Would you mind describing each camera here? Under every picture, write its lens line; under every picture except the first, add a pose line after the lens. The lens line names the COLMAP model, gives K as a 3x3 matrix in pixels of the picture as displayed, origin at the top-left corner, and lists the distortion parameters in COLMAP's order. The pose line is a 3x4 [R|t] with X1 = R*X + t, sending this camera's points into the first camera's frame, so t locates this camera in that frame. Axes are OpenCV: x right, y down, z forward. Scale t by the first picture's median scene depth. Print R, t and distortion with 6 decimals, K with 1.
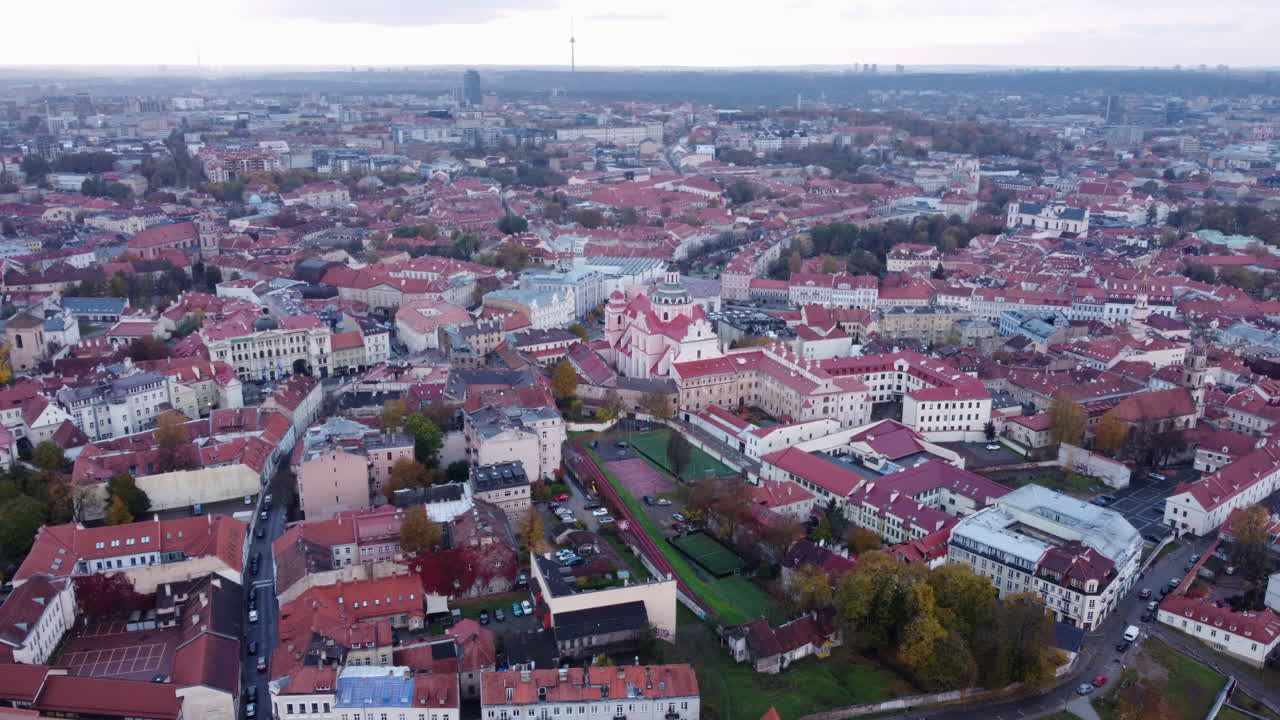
lens RADIAL K [[1009.4, 0, 635.6], [0, 1009.4, 357.2], [0, 0, 1]] dist [0.003270, -0.015278]
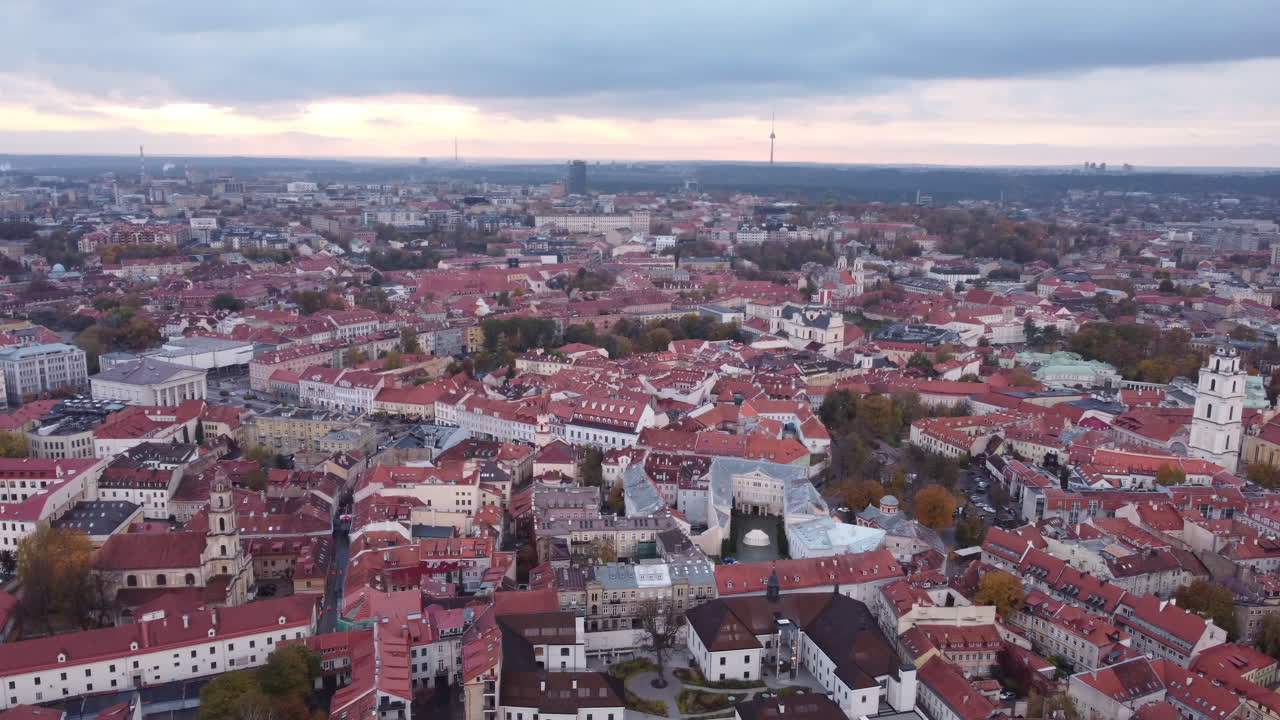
lens RADIAL K [[1009.4, 0, 640.0], [0, 1009.4, 362.4], [0, 0, 1]] dist [0.003270, -0.015278]
pose [[0.966526, 0.061336, -0.249130, 0.709519], [-0.082534, 0.993721, -0.075548, -0.045832], [0.242932, 0.093580, 0.965519, 0.223192]]
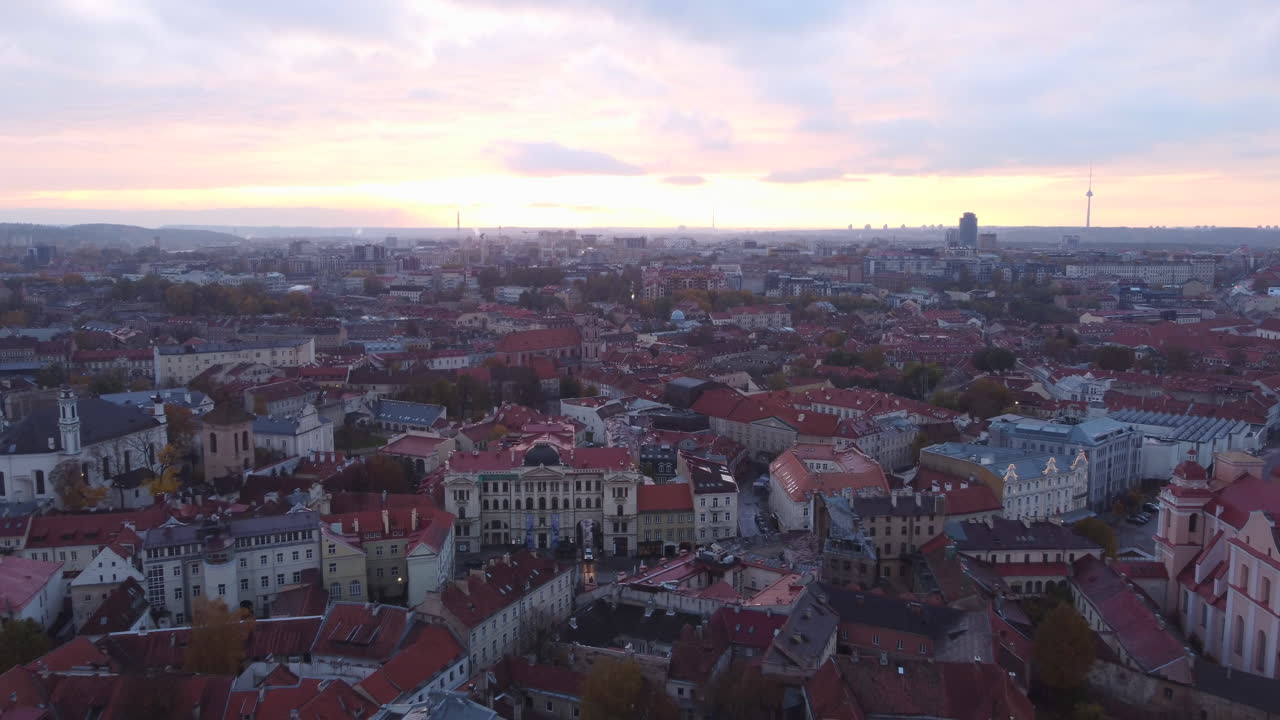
lens RADIAL K [[1009.4, 0, 633.8], [0, 1009.4, 361.0], [0, 0, 1]] dist [0.003270, -0.015278]
pose [[0.887812, 0.058229, -0.456508, -0.030858], [-0.127035, 0.984430, -0.121488, -0.016889], [0.442326, 0.165851, 0.881386, 0.367595]]
